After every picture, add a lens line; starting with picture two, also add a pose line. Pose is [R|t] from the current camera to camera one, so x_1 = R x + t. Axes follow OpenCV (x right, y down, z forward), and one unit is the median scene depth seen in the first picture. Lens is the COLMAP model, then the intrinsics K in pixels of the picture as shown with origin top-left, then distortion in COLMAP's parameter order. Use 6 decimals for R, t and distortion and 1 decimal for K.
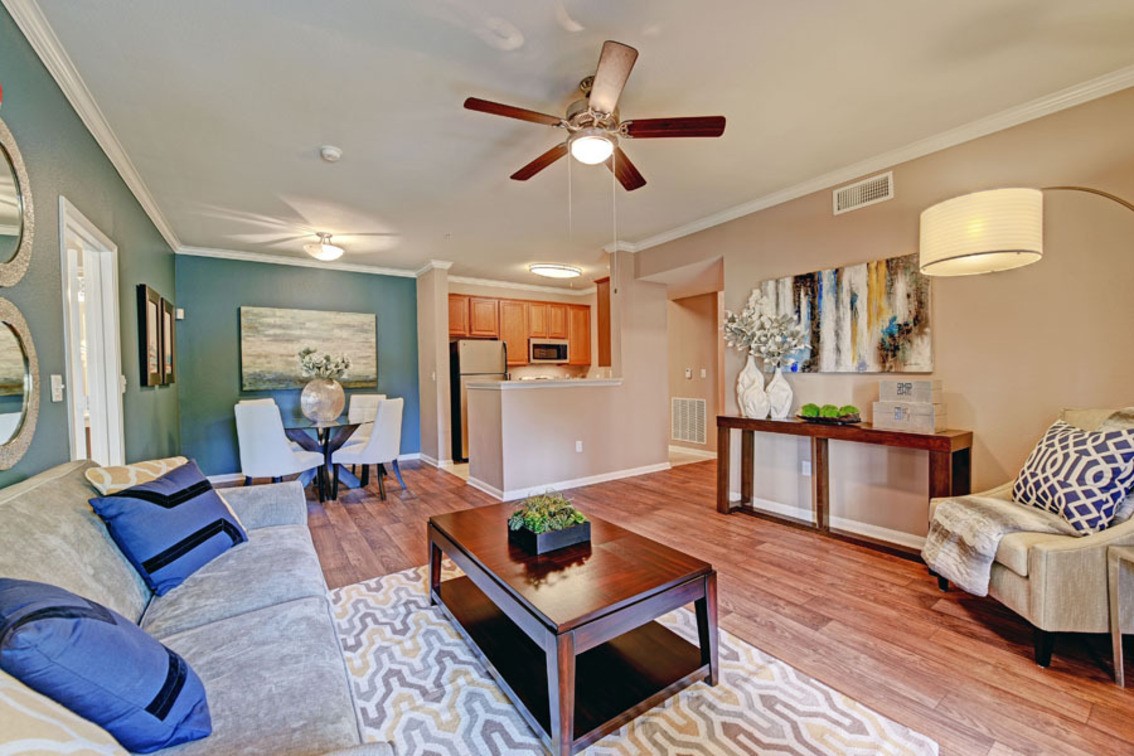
lens RADIAL K [[445.7, 0, 567.0], [0, 445.7, 378.0], [0, 0, 1]] dist [0.001049, 0.000012]
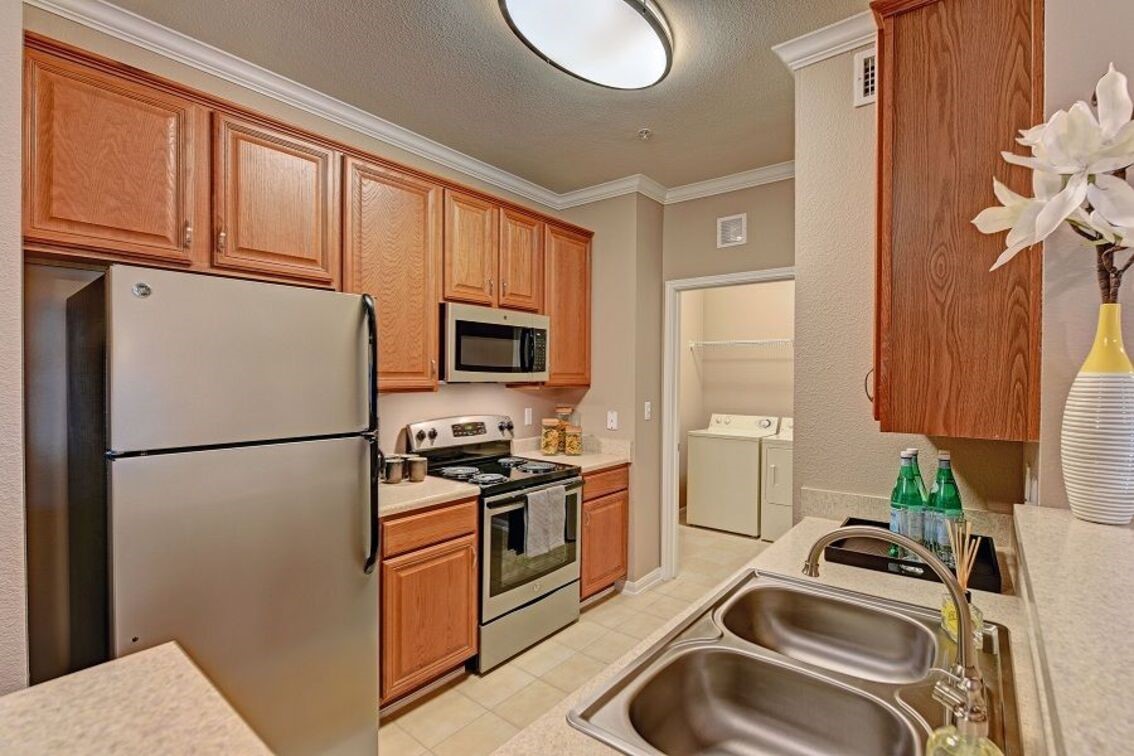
lens RADIAL K [[518.1, 0, 567.0], [0, 518.1, 378.0], [0, 0, 1]] dist [-0.001746, -0.000363]
pose [[0.958899, 0.020043, 0.283037, -0.126668], [-0.017700, 0.999785, -0.010830, -0.041618], [-0.283193, 0.005375, 0.959048, 0.768169]]
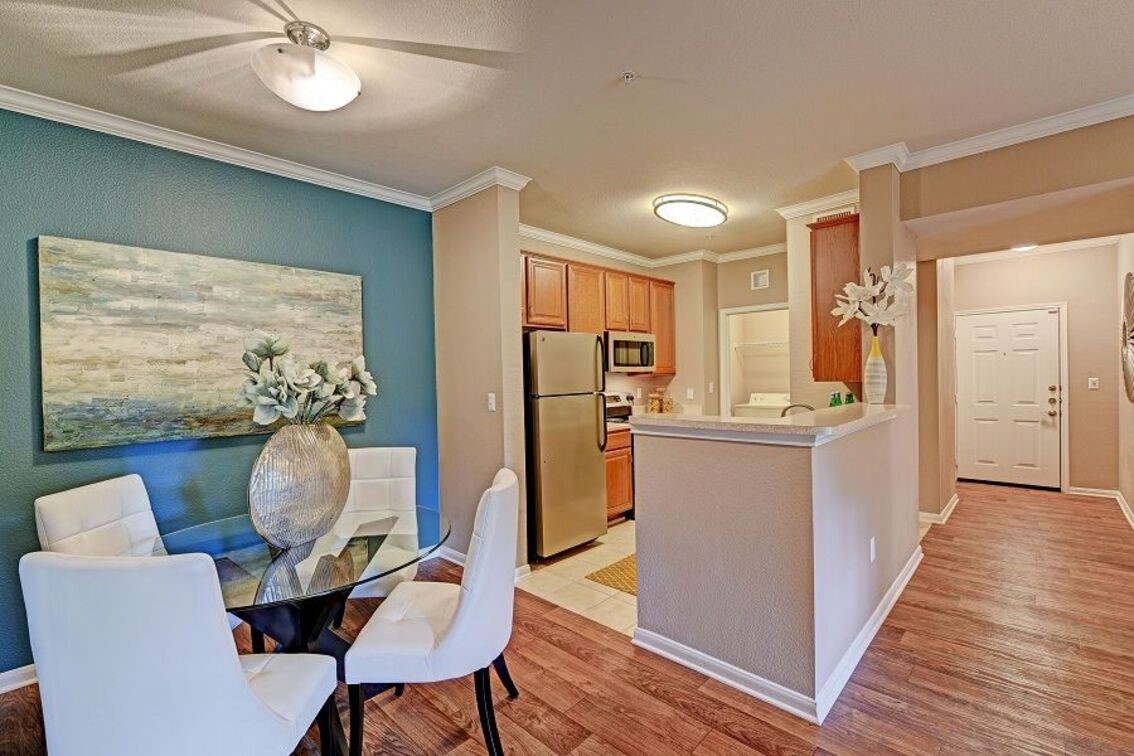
lens RADIAL K [[494.2, 0, 567.0], [0, 494.2, 378.0], [0, 0, 1]] dist [-0.001593, -0.000342]
pose [[0.979277, -0.006892, 0.202409, -0.331842], [0.008728, 0.999928, -0.008180, -0.025613], [-0.202338, 0.009777, 0.979267, 0.439531]]
